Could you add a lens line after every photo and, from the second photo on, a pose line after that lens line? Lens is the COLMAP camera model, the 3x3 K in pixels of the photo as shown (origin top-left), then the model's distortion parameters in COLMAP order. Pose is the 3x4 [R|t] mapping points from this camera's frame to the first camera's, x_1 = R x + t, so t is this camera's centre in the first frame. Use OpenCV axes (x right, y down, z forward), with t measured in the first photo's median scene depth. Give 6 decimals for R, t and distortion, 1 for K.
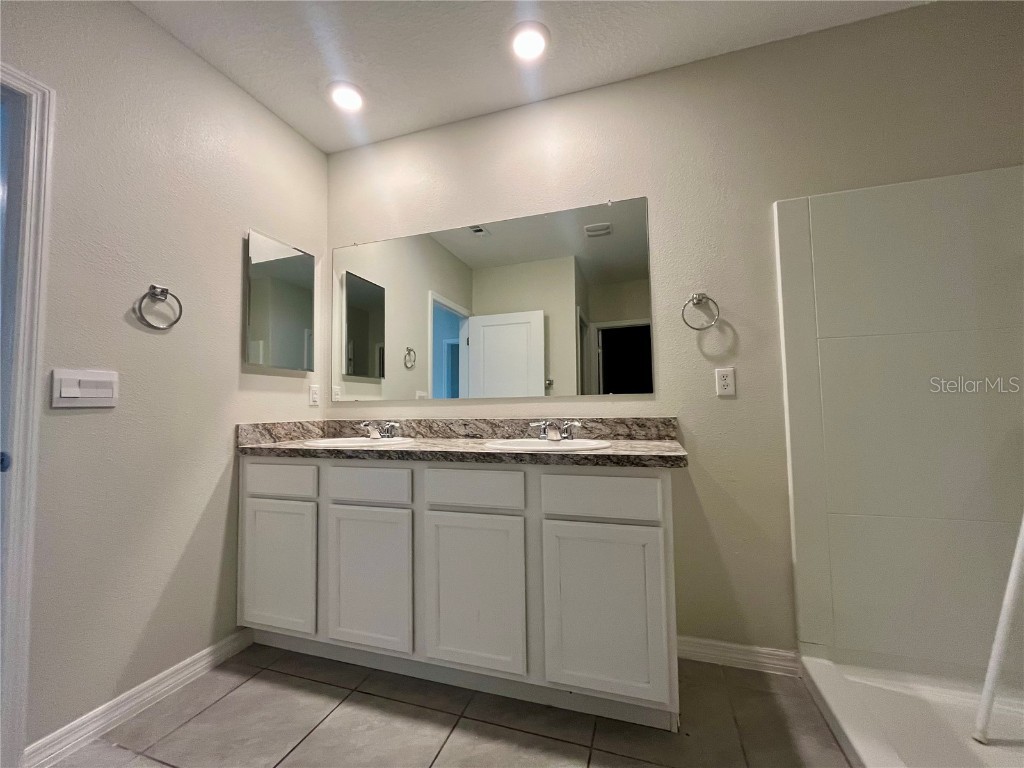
lens RADIAL K [[414.7, 0, 509.6], [0, 414.7, 383.6], [0, 0, 1]] dist [-0.001717, -0.000349]
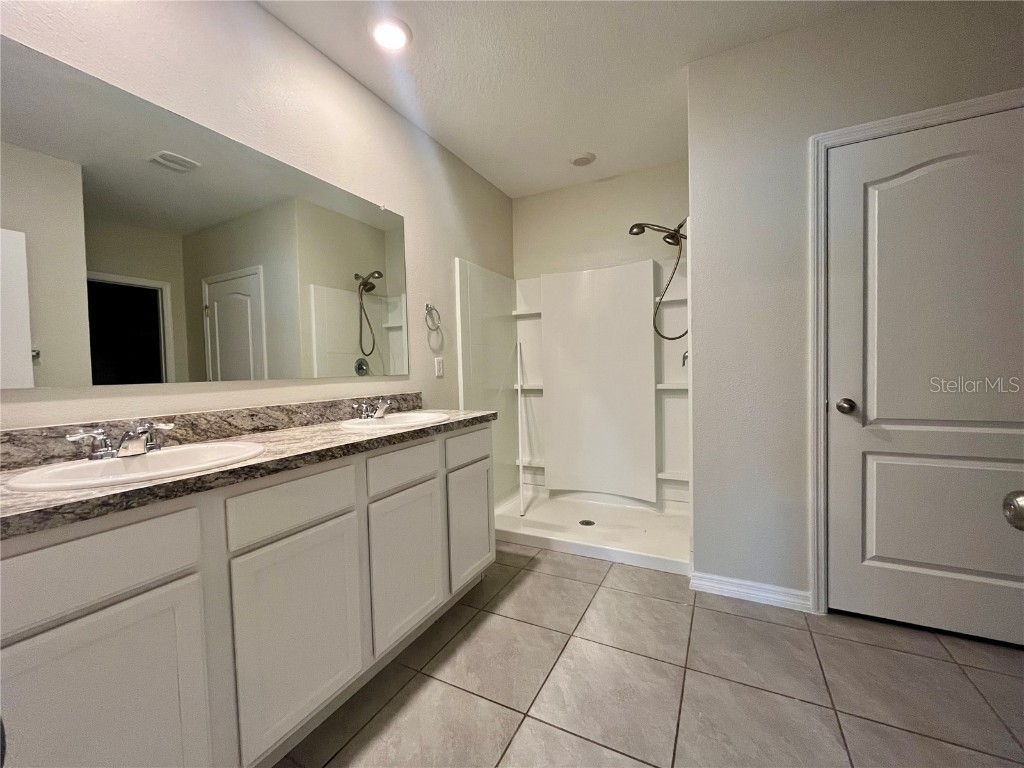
lens RADIAL K [[414.7, 0, 509.6], [0, 414.7, 383.6], [0, 0, 1]] dist [-0.001717, -0.000349]
pose [[0.158934, -0.021314, 0.987059, -0.900711], [-0.031846, 0.999136, 0.026702, 0.007418], [-0.986775, -0.035677, 0.158118, 0.490078]]
